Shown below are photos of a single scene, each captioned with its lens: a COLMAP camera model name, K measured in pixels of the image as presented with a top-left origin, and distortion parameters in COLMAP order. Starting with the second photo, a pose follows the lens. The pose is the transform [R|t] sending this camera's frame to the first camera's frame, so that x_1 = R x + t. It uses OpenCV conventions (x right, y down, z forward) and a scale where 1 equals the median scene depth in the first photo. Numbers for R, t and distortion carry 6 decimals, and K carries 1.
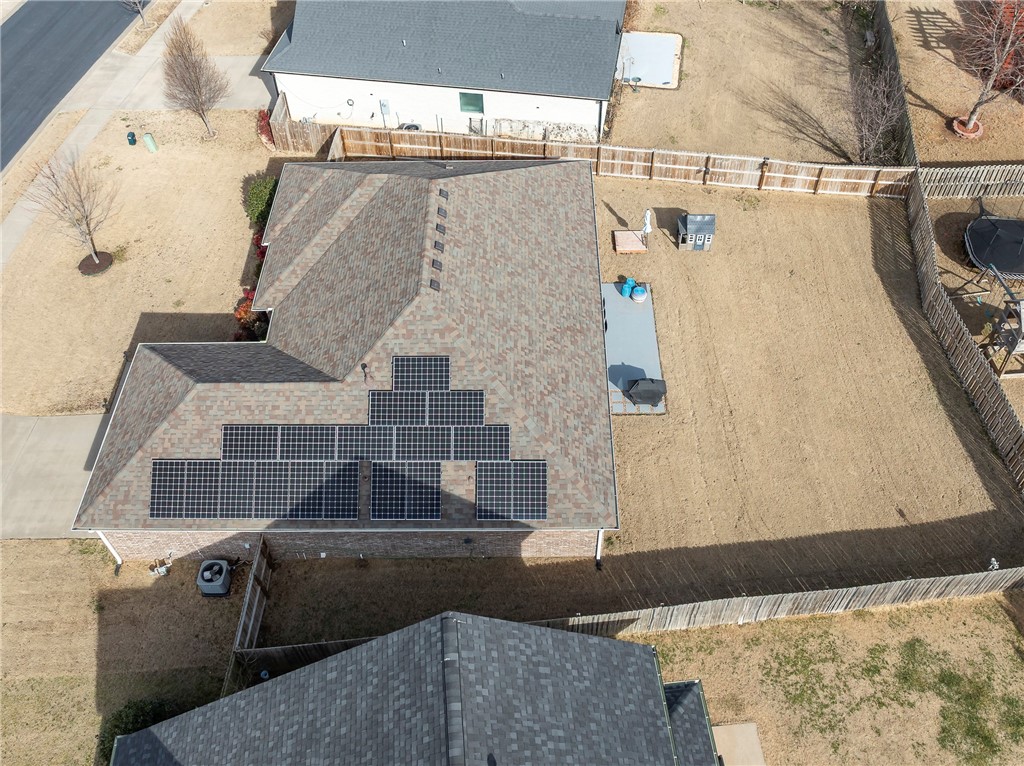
lens RADIAL K [[897.9, 0, 519.9], [0, 897.9, 317.5], [0, 0, 1]] dist [-0.014845, -0.003726]
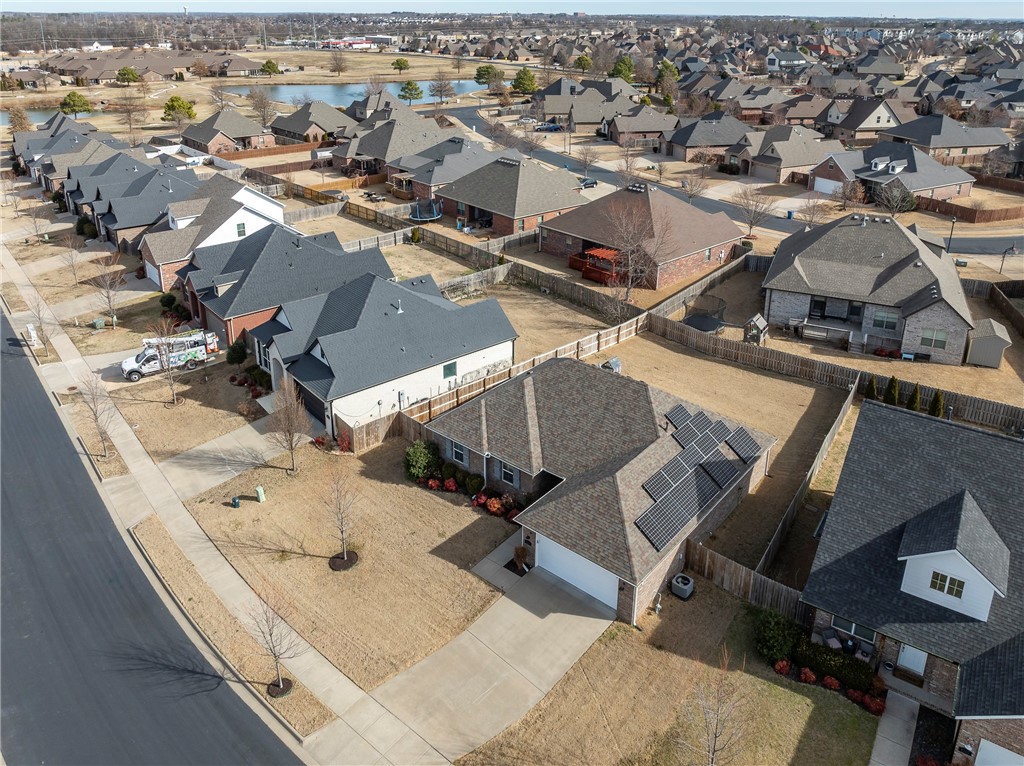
lens RADIAL K [[761.0, 0, 509.0], [0, 761.0, 236.2], [0, 0, 1]] dist [-0.022032, 0.005636]
pose [[0.641720, -0.192751, 0.742323, -1.006252], [0.560366, 0.778676, -0.282231, 0.012604], [-0.523628, 0.597085, 0.607703, -0.005992]]
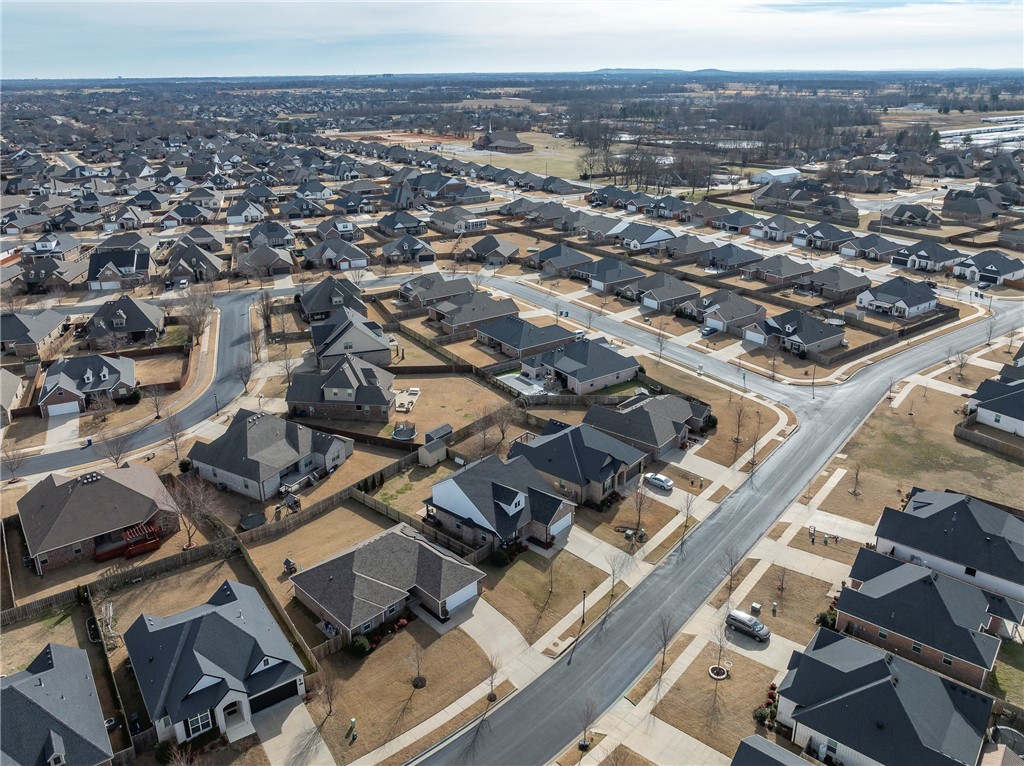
lens RADIAL K [[765.9, 0, 509.4], [0, 765.9, 338.9], [0, 0, 1]] dist [-0.025353, -0.003540]
pose [[-0.709226, -0.208771, 0.673359, -1.828895], [0.539455, 0.454195, 0.709010, -1.800062], [-0.453857, 0.866095, -0.209505, 0.517055]]
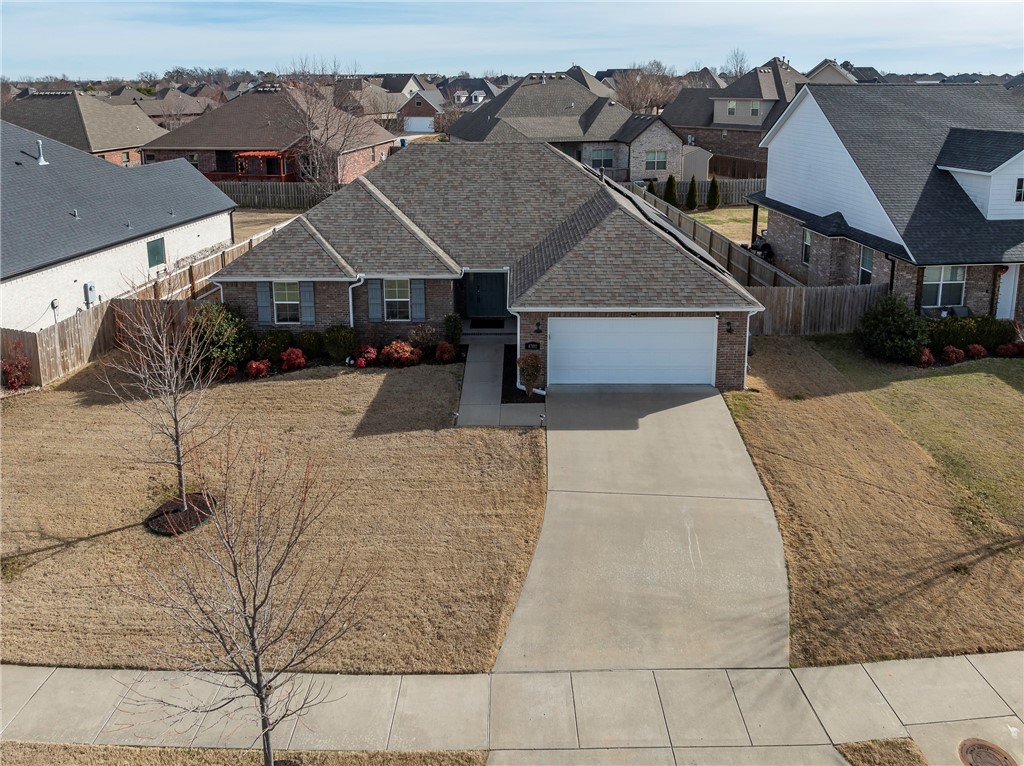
lens RADIAL K [[761.0, 0, 509.0], [0, 761.0, 236.2], [0, 0, 1]] dist [-0.022032, 0.005636]
pose [[0.006039, -0.181122, 0.983442, -0.874614], [0.751368, 0.649775, 0.115056, -0.072920], [-0.659856, 0.738232, 0.140014, 0.692110]]
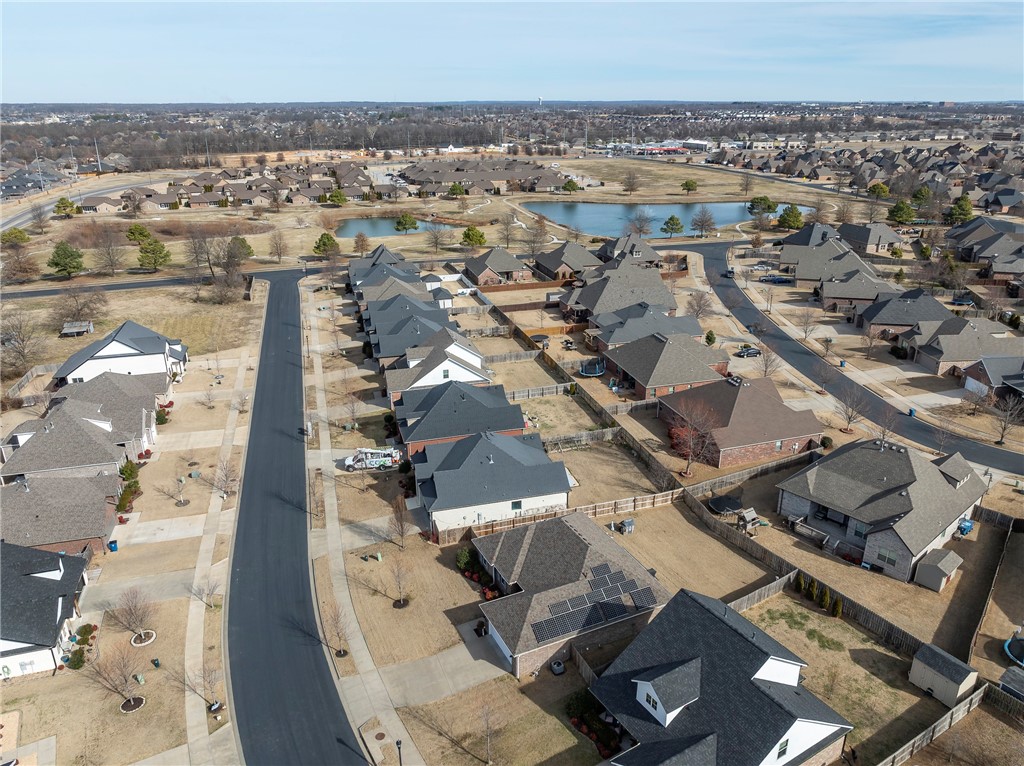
lens RADIAL K [[736.2, 0, 519.0], [0, 736.2, 383.7], [0, 0, 1]] dist [-0.032449, 0.018782]
pose [[0.898230, -0.143229, 0.415534, -0.885203], [0.318787, 0.863158, -0.391578, 0.273291], [-0.302586, 0.484194, 0.820974, -0.839839]]
